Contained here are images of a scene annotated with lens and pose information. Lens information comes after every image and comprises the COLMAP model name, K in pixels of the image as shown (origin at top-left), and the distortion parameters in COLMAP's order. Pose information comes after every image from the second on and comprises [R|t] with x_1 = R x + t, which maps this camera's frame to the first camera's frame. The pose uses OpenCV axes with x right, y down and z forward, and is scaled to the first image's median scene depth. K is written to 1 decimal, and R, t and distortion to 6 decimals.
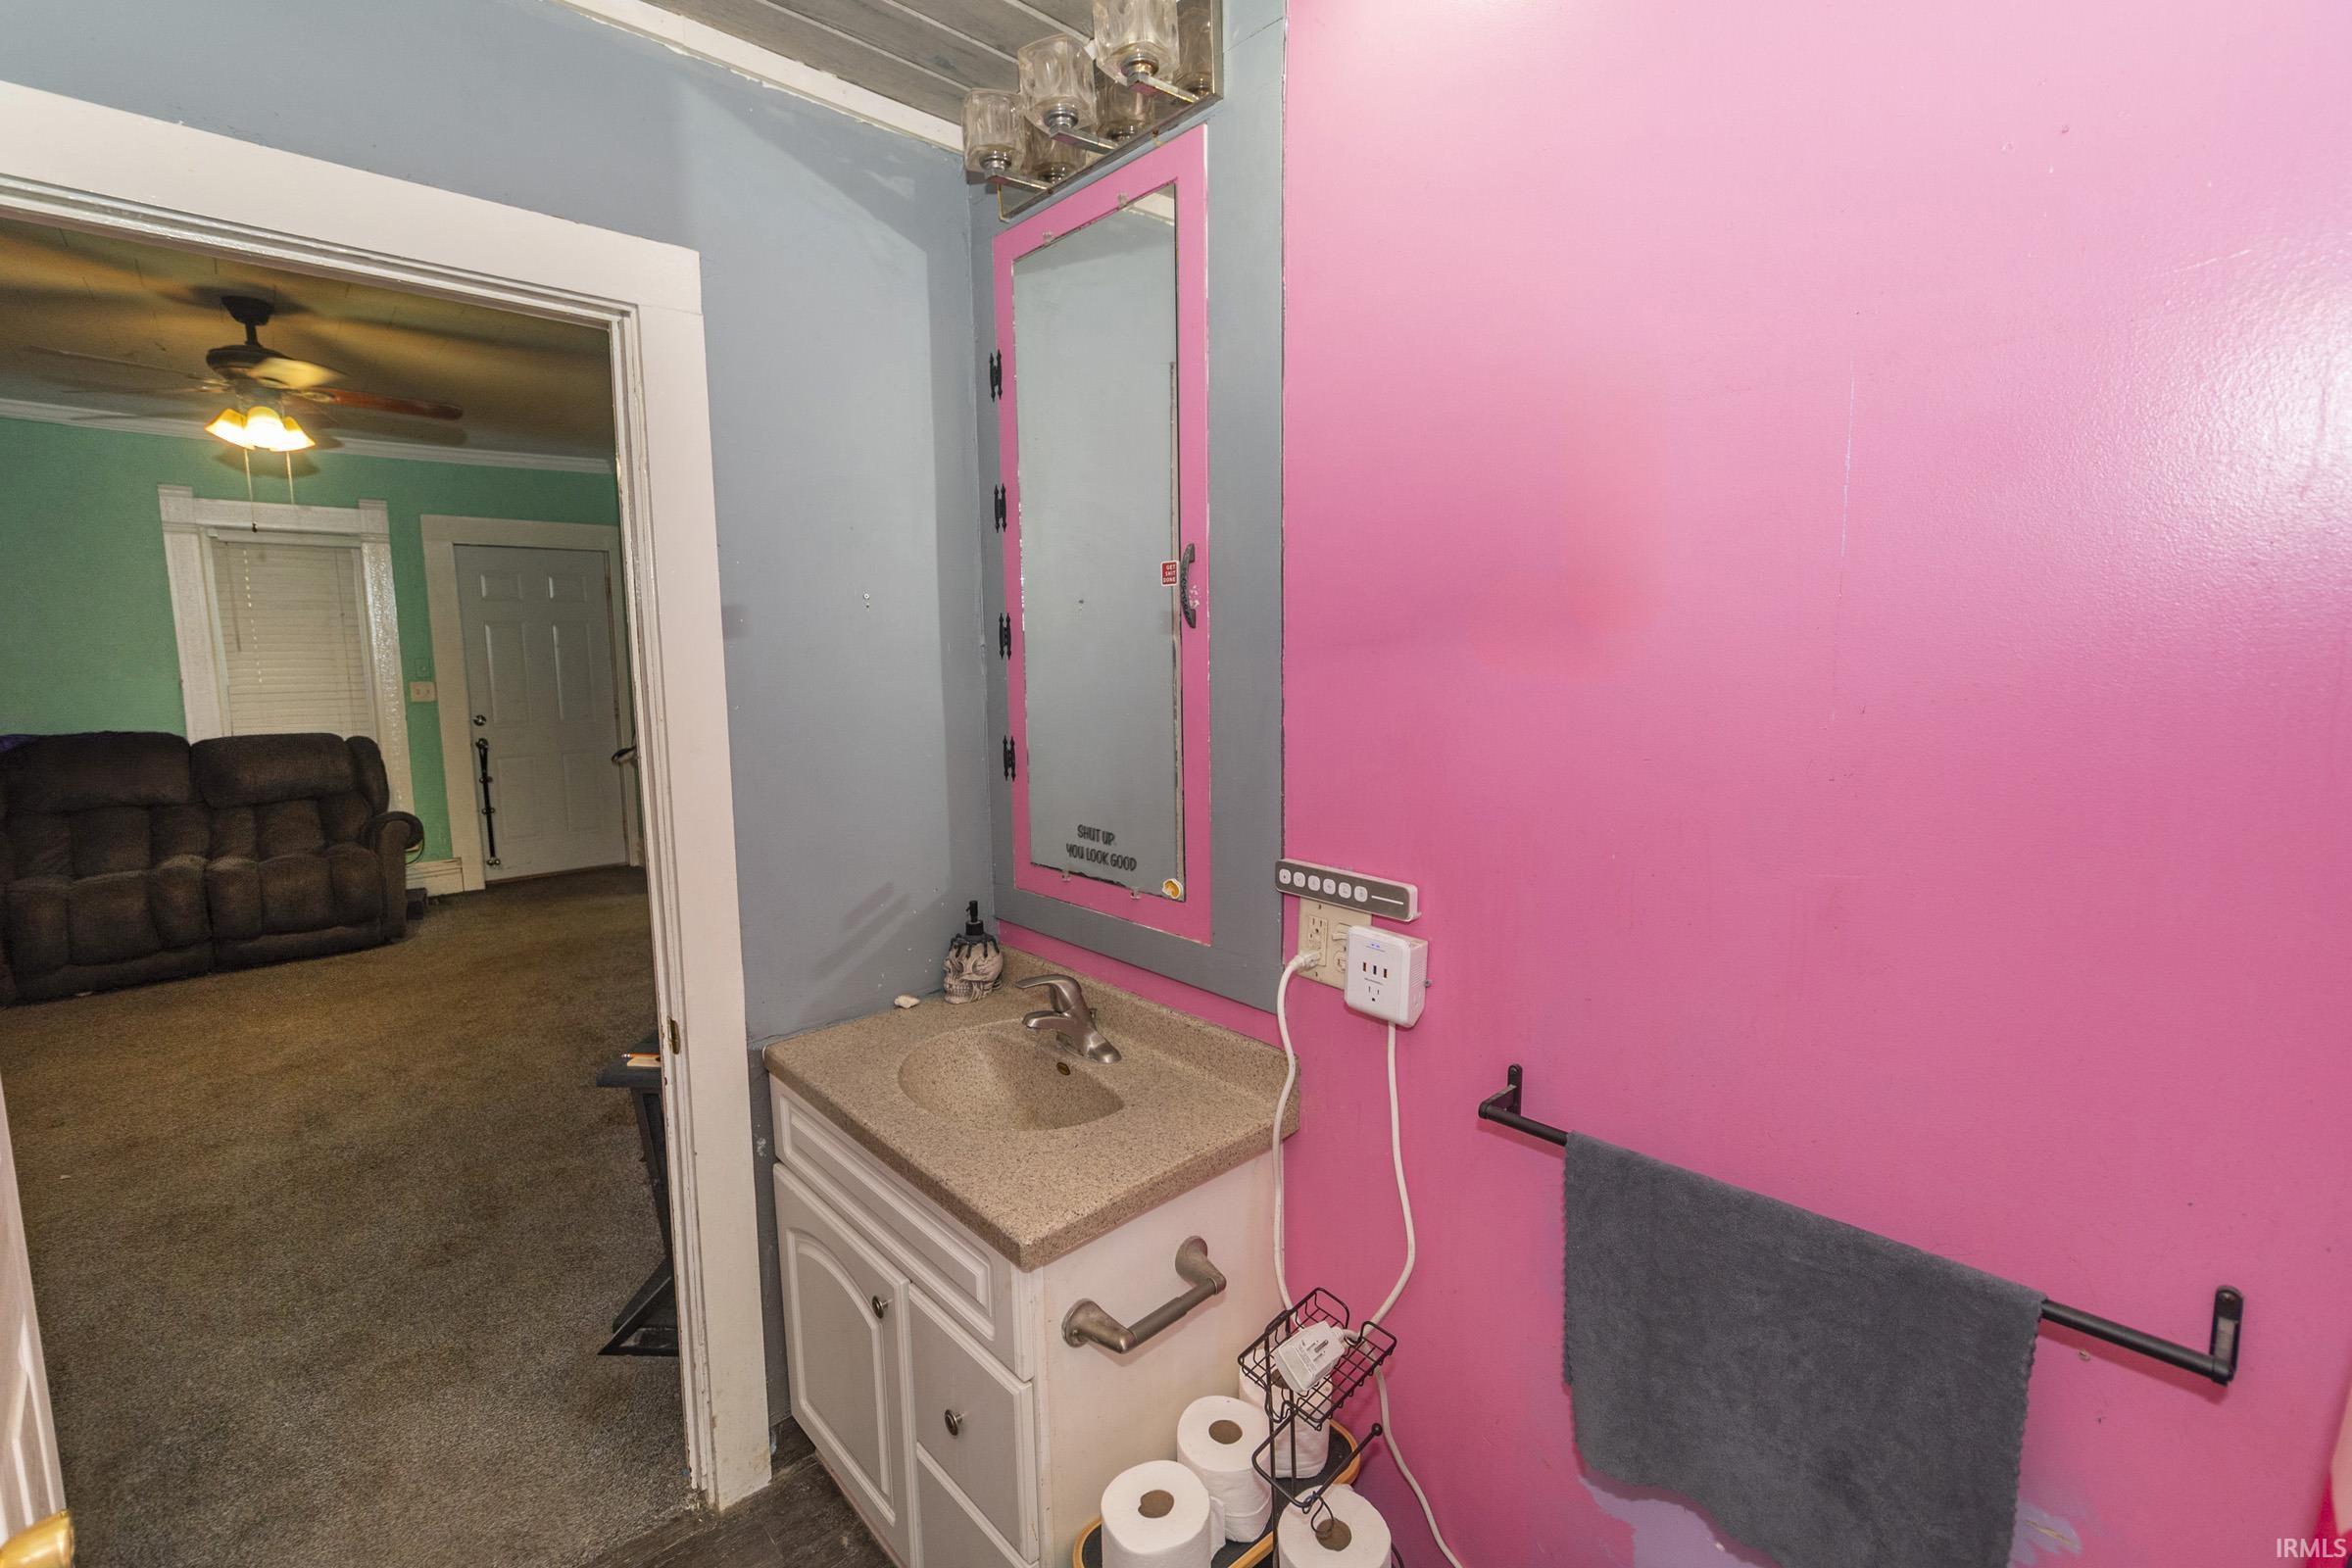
lens RADIAL K [[1032.3, 0, 1153.6], [0, 1032.3, 775.1], [0, 0, 1]] dist [-0.000038, -0.001064]
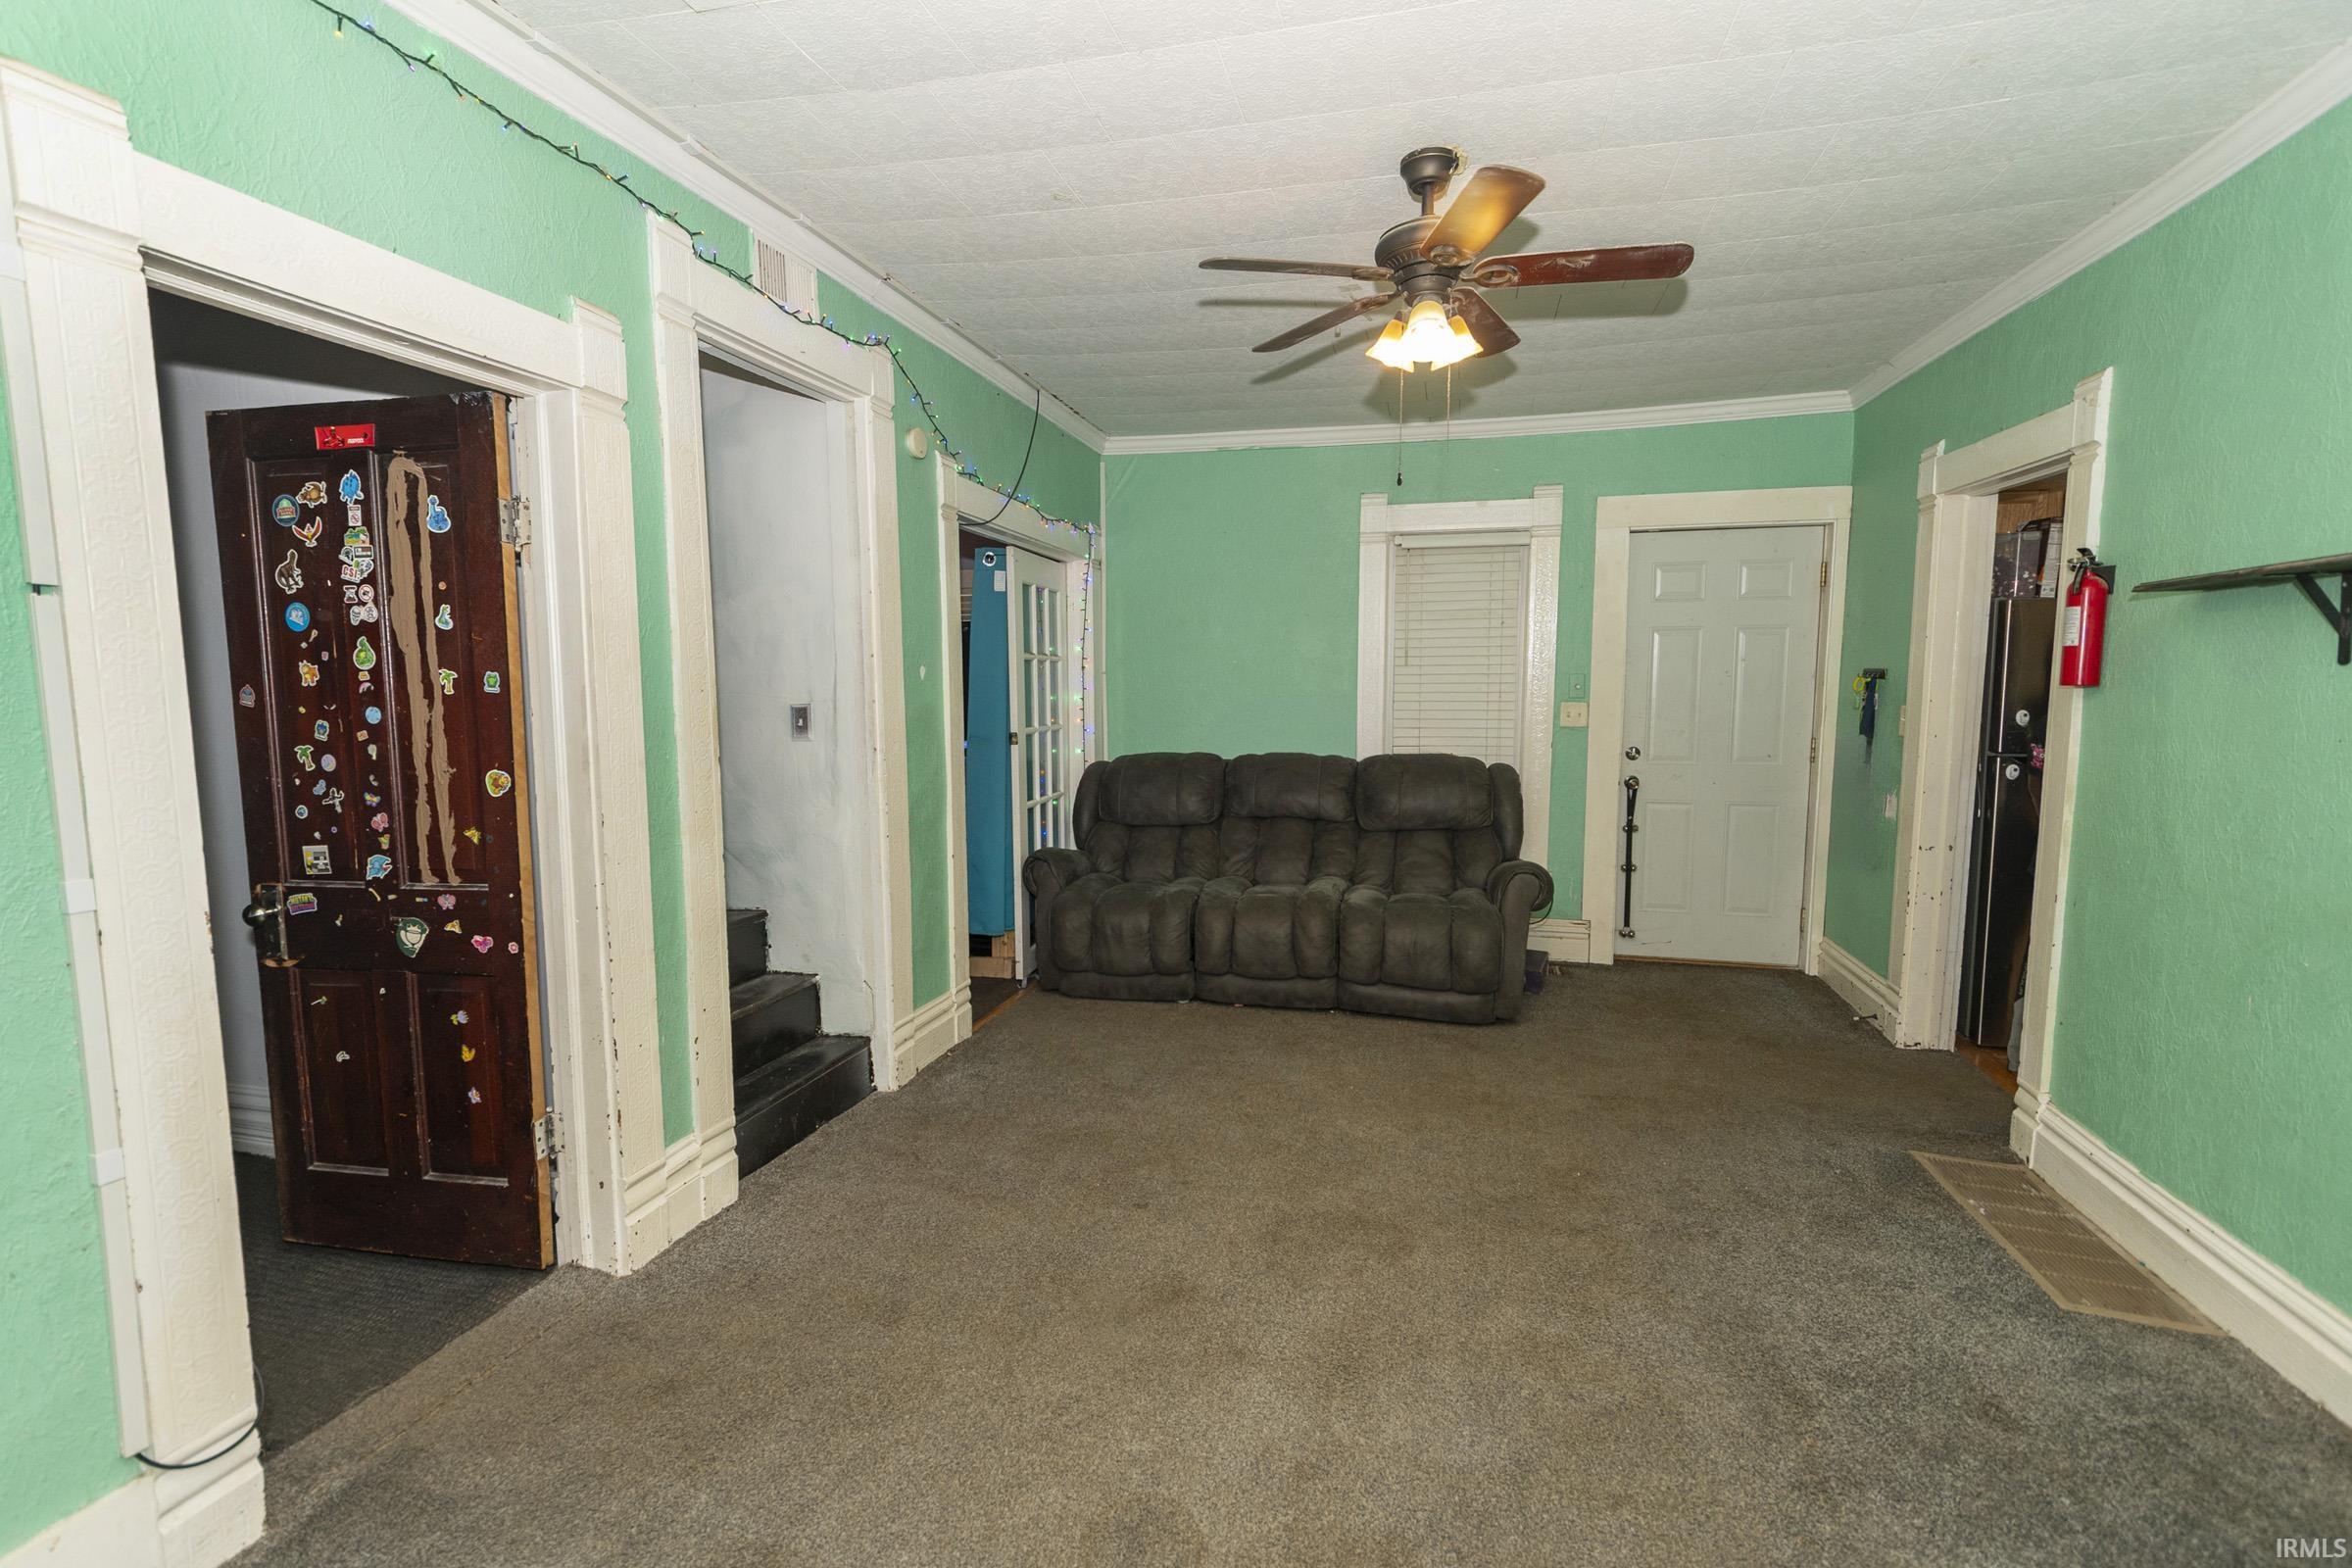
lens RADIAL K [[1032.3, 0, 1153.6], [0, 1032.3, 775.1], [0, 0, 1]] dist [-0.000038, -0.001064]
pose [[0.542723, 0.085048, -0.835595, -0.223505], [-0.107613, 0.993702, 0.031245, -0.025404], [0.832989, 0.072964, 0.548457, 0.308085]]
